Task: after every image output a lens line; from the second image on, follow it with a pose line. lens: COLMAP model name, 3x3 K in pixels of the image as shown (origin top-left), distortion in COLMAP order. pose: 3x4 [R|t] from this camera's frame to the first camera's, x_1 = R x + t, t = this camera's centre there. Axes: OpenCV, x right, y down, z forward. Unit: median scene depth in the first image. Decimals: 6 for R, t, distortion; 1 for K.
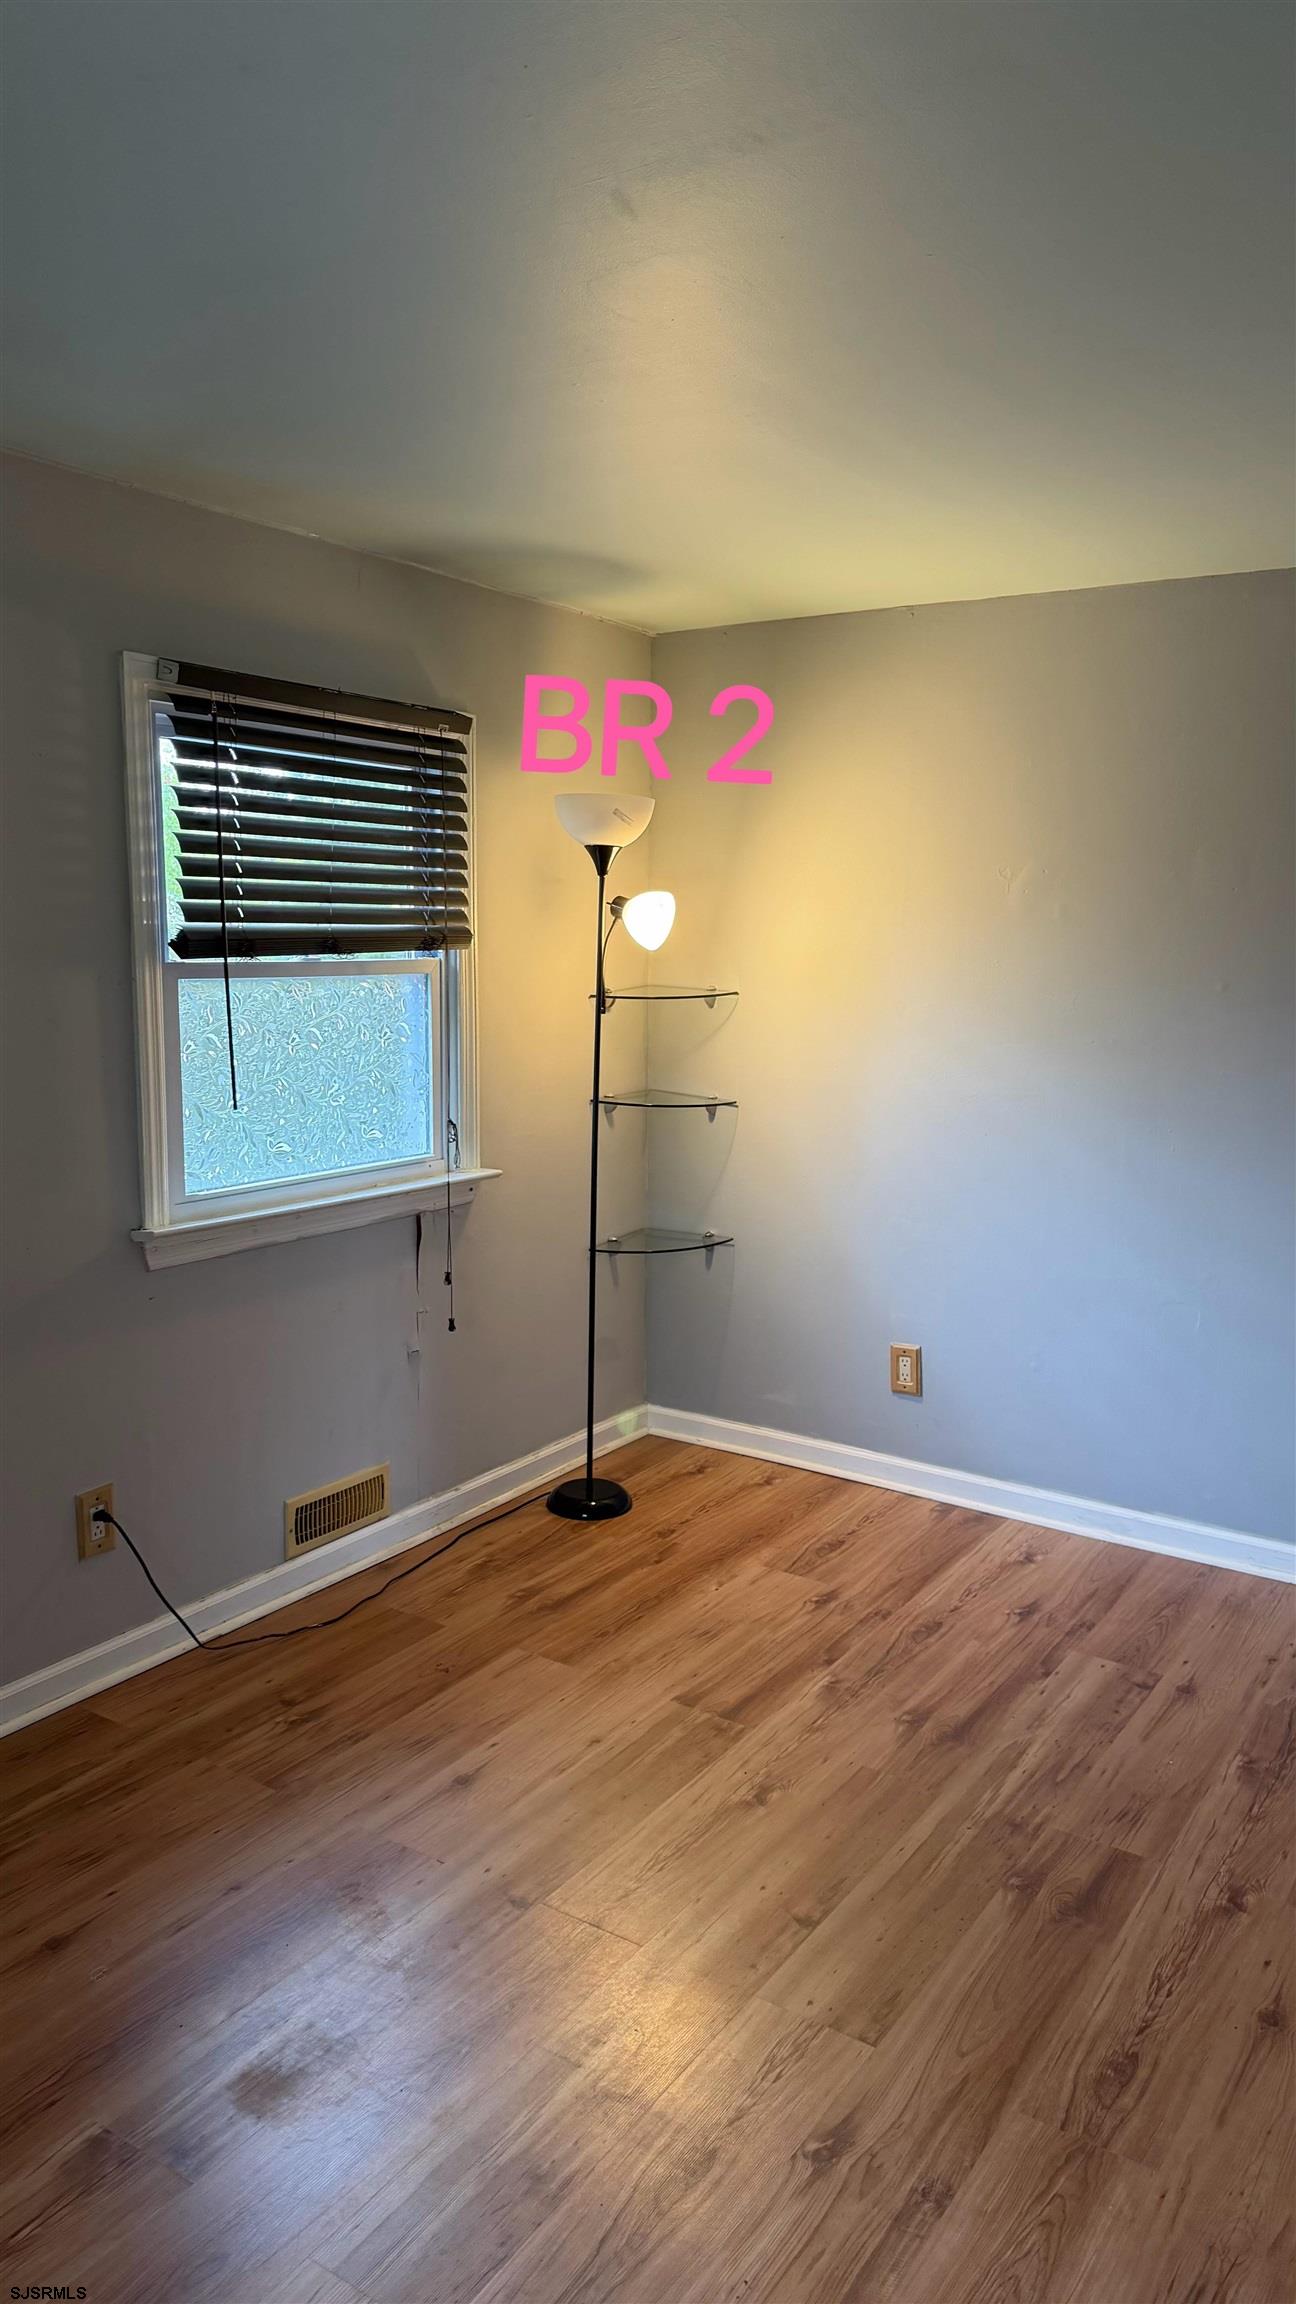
lens RADIAL K [[1648.5, 0, 644.1], [0, 1648.5, 1150.7], [0, 0, 1]] dist [0.061266, -0.060766]
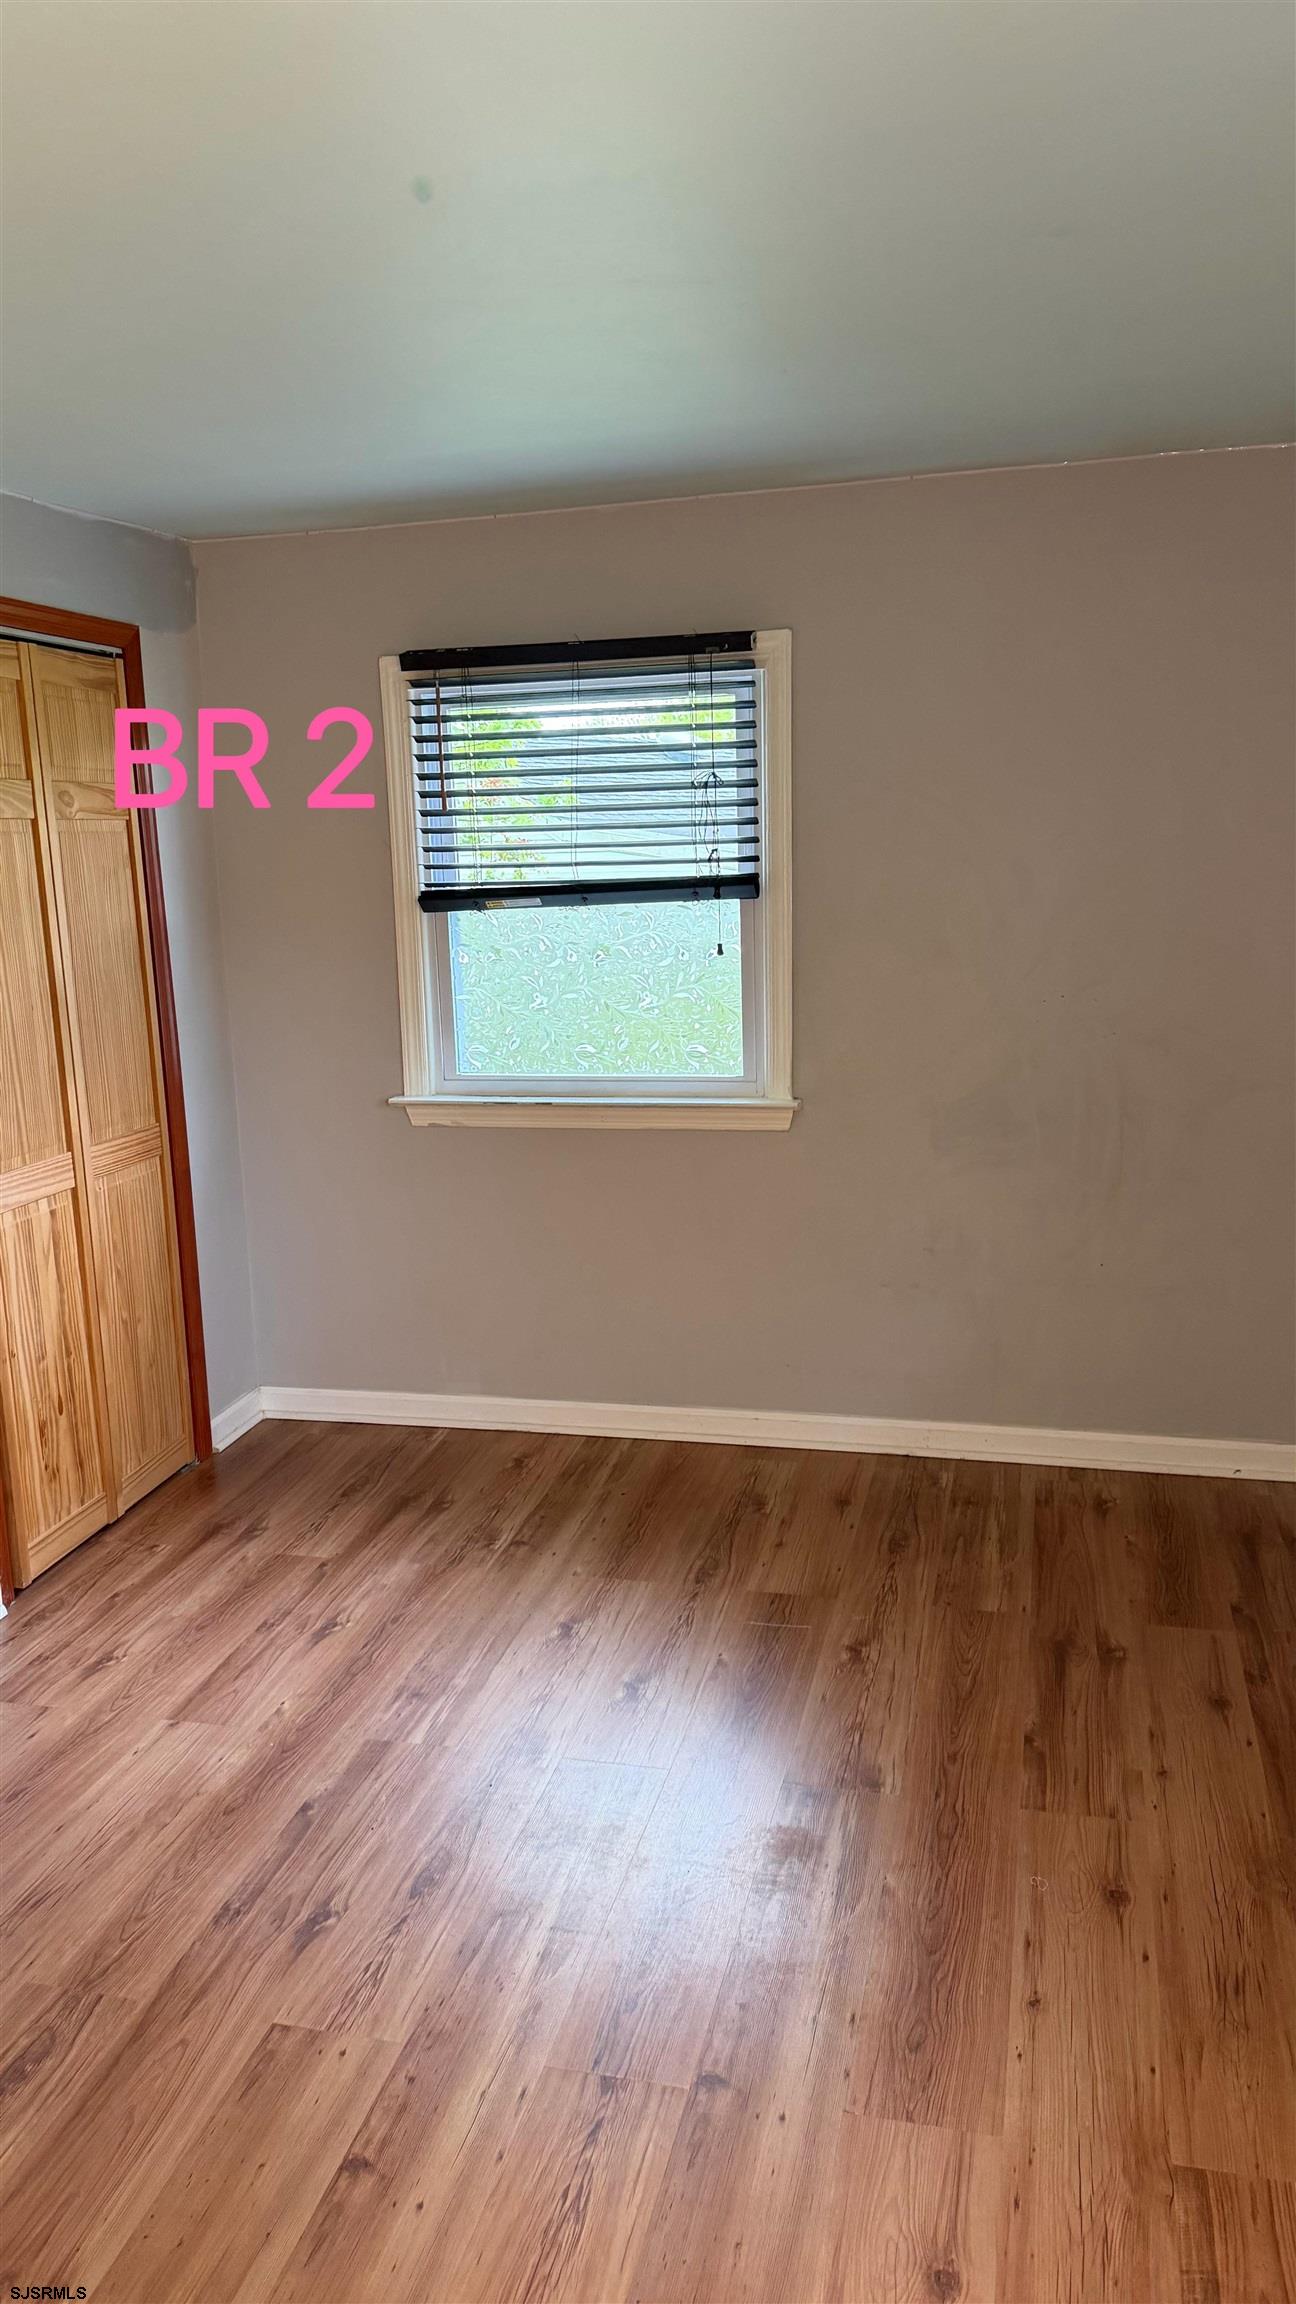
lens RADIAL K [[1648.5, 0, 635.8], [0, 1648.5, 1174.8], [0, 0, 1]] dist [0.061266, -0.060766]
pose [[-0.947813, 0.087398, -0.306613, 0.181627], [-0.015782, 0.947654, 0.318907, -0.239091], [0.318435, 0.307104, -0.896820, 1.685117]]
